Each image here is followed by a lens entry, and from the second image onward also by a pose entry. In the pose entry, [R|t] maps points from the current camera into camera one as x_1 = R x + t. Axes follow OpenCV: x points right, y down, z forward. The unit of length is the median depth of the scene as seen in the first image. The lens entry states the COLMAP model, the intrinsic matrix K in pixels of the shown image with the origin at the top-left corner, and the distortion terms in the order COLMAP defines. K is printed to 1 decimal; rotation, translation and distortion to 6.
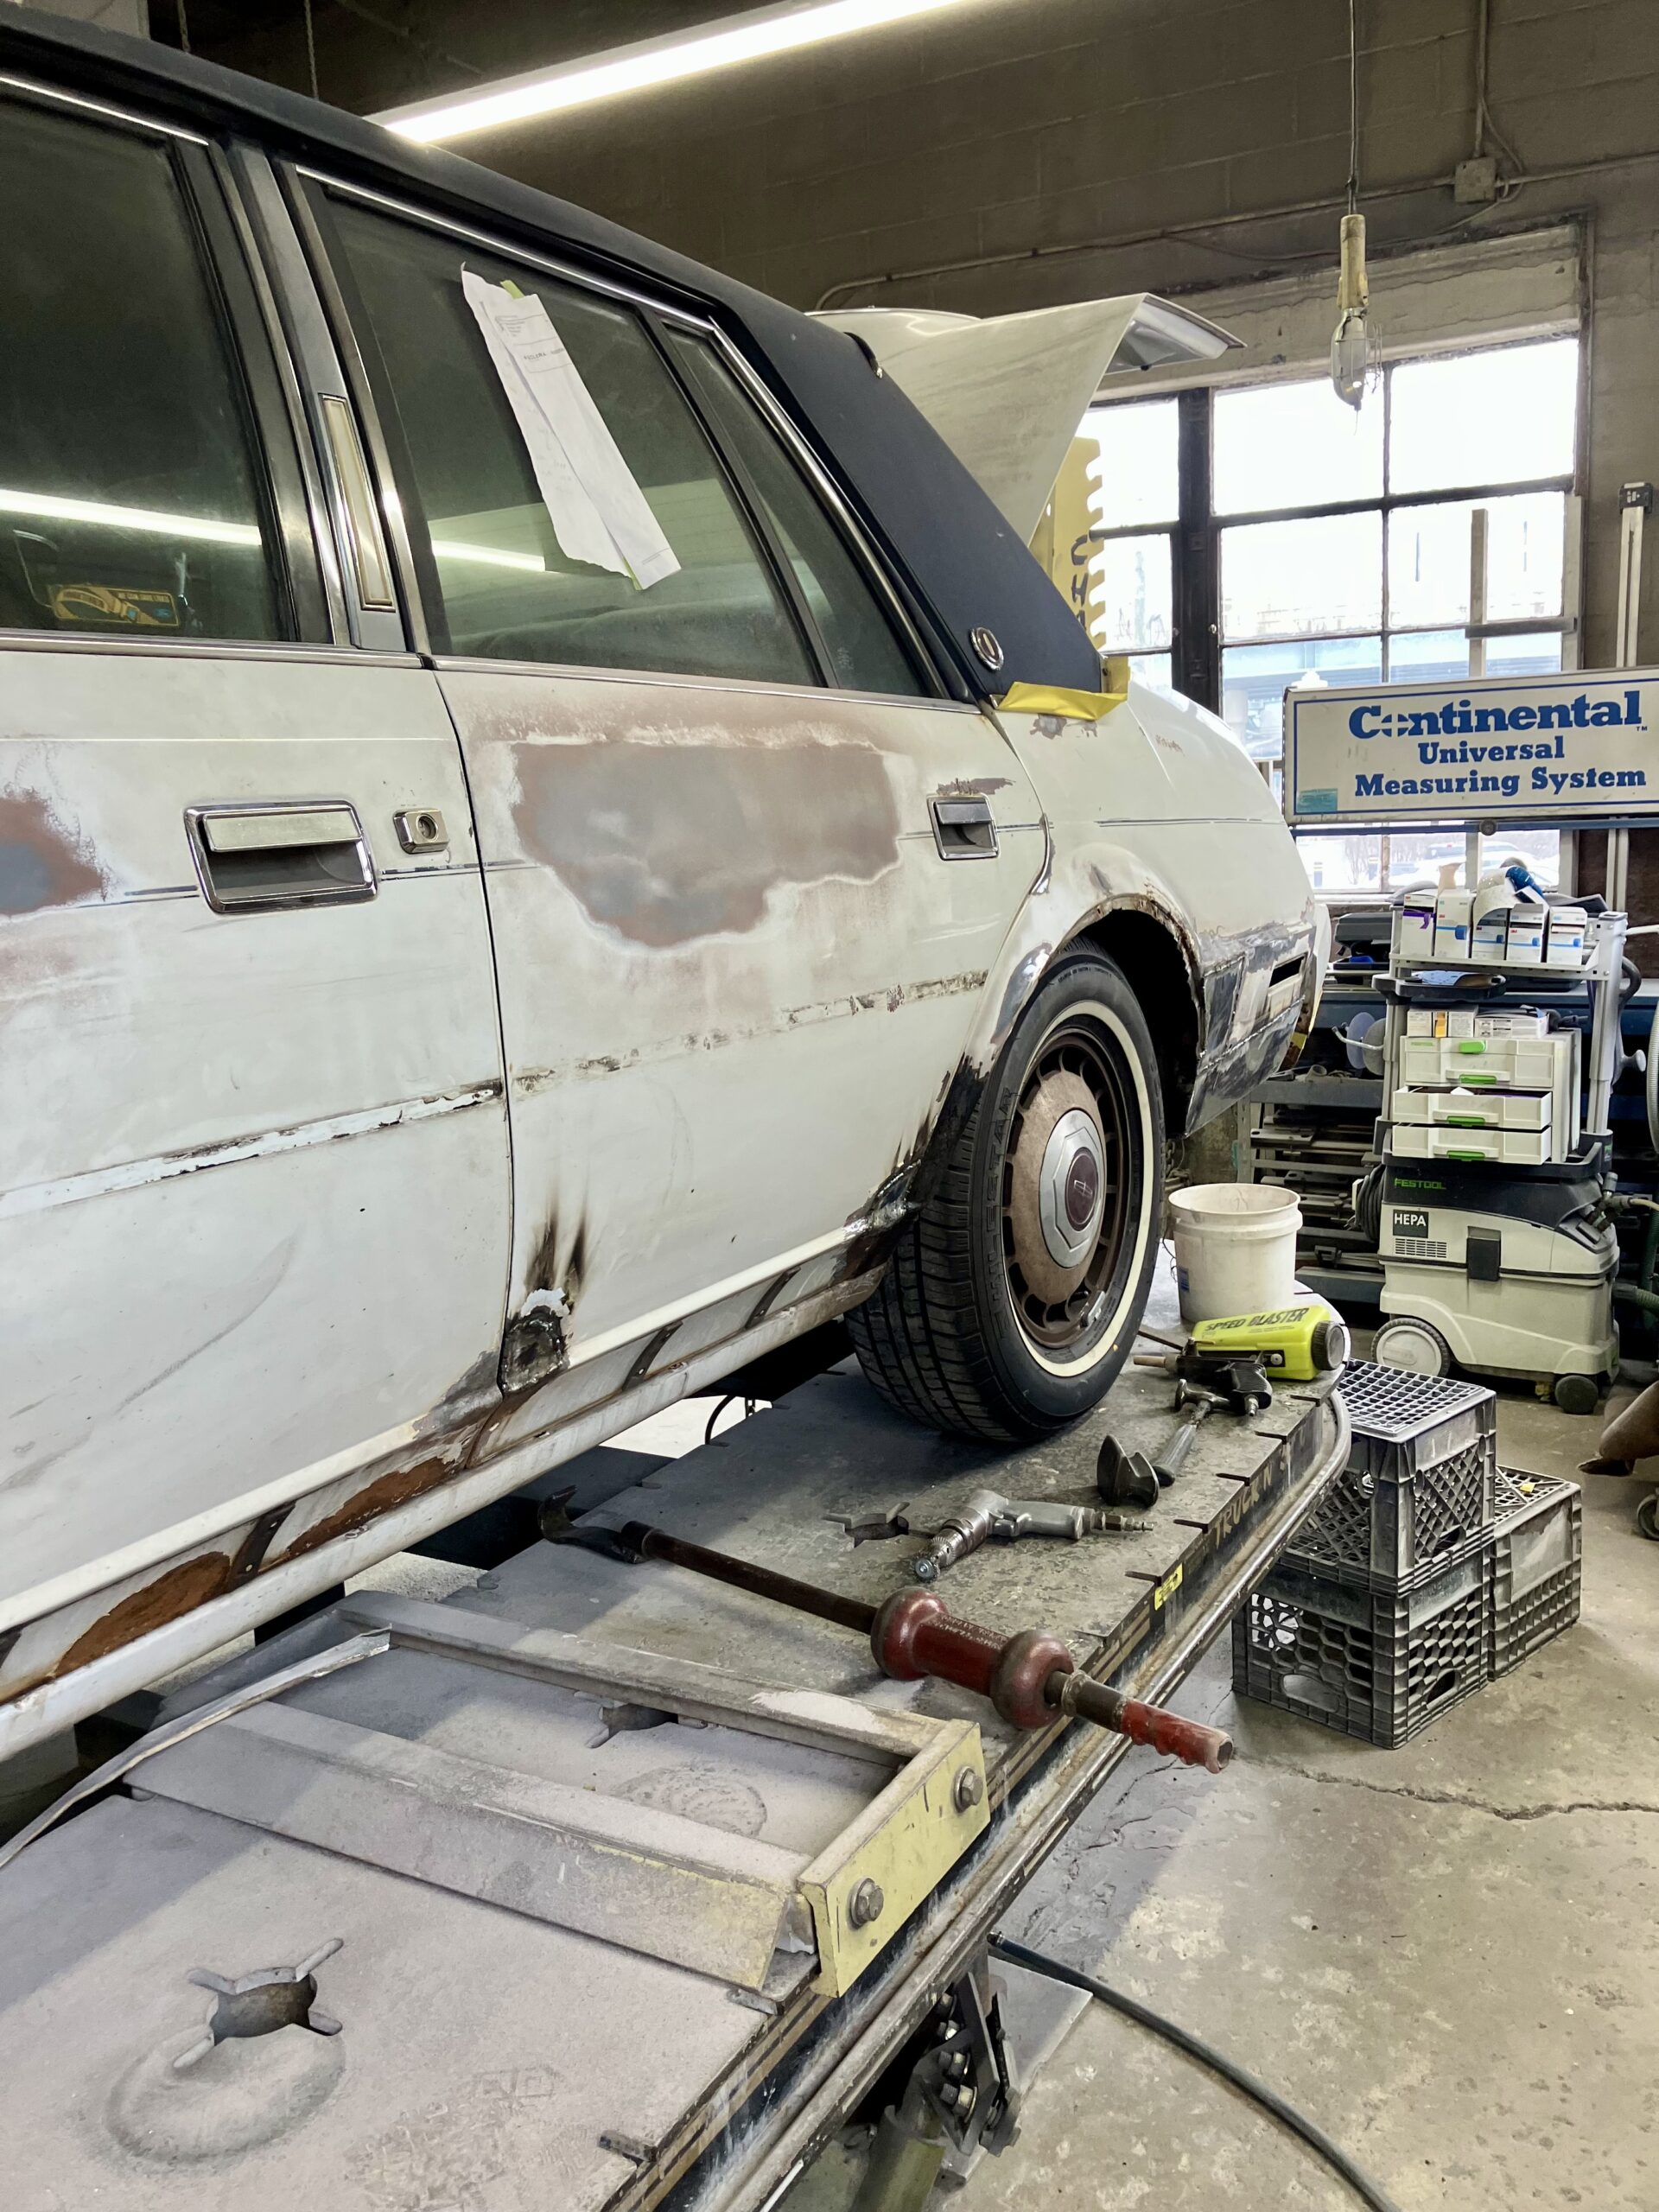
lens RADIAL K [[1831.1, 0, 829.5], [0, 1831.1, 1106.0], [0, 0, 1]] dist [0.014239, 0.009088]
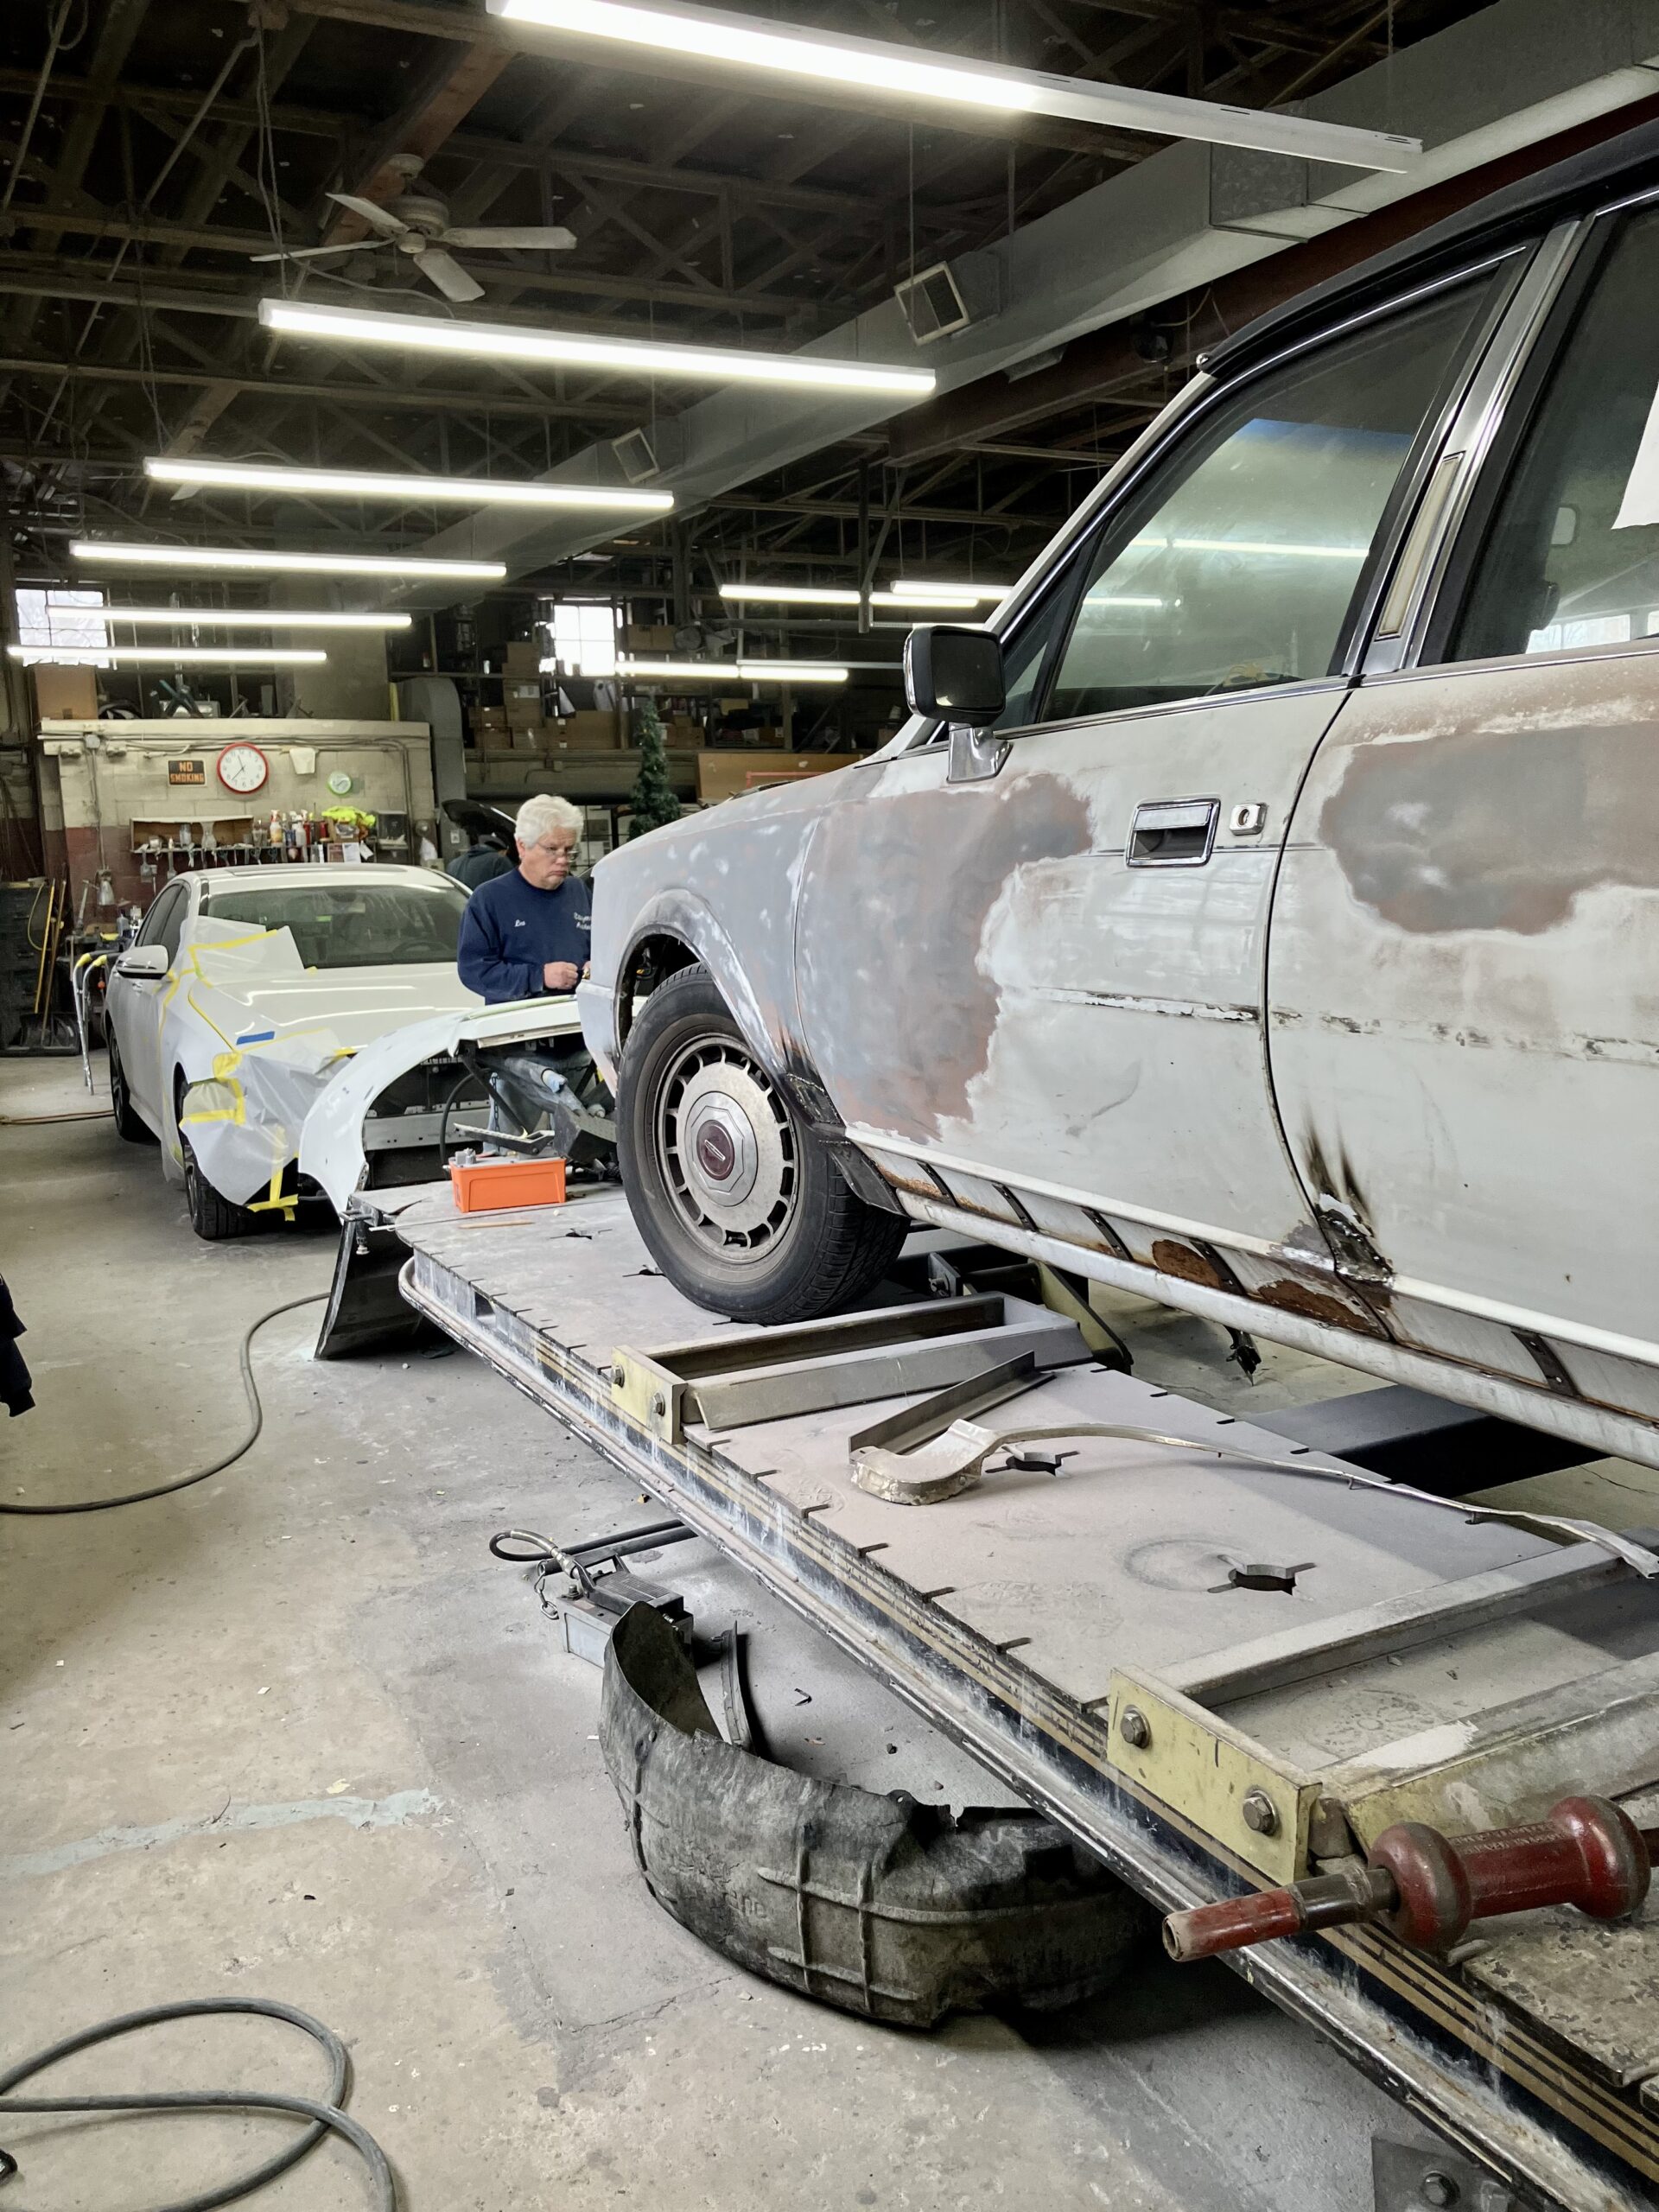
lens RADIAL K [[1831.1, 0, 829.5], [0, 1831.1, 1106.0], [0, 0, 1]] dist [0.014239, 0.009088]
pose [[-0.546077, 0.185758, -0.816881, 0.995039], [-0.071525, 0.961207, 0.266392, -0.254341], [0.834676, 0.203898, -0.511607, 1.312001]]
